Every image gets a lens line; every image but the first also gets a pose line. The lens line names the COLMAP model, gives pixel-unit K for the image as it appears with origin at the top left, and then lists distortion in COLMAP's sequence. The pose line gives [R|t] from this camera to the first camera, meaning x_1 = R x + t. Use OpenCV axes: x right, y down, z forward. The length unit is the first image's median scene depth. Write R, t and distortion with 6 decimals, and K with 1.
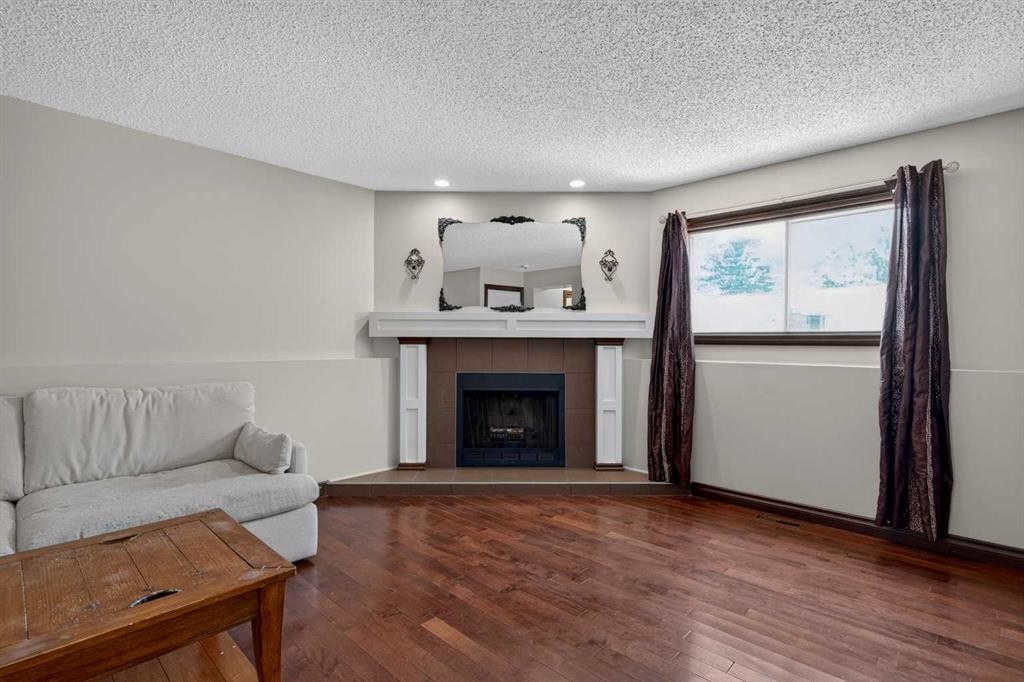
lens RADIAL K [[486.8, 0, 512.0], [0, 486.8, 341.0], [0, 0, 1]] dist [0.008388, -0.008008]
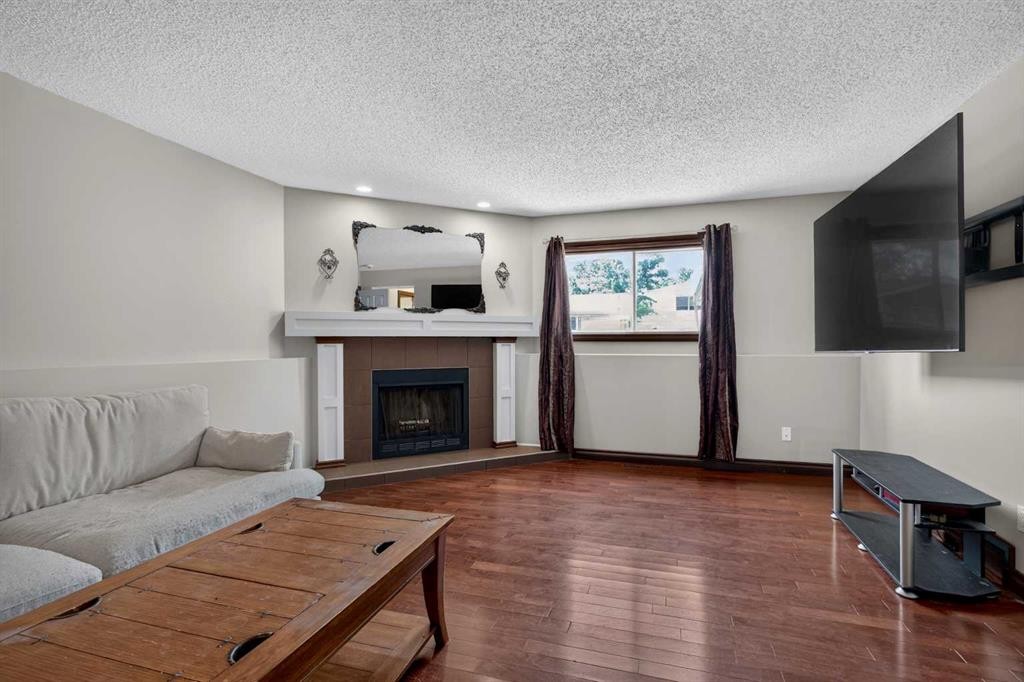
lens RADIAL K [[486.8, 0, 512.0], [0, 486.8, 341.0], [0, 0, 1]] dist [0.008388, -0.008008]
pose [[0.898019, -0.007577, 0.439891, -0.318895], [0.006413, 0.999971, 0.004132, -0.000069], [-0.439909, -0.000890, 0.898042, -0.079846]]
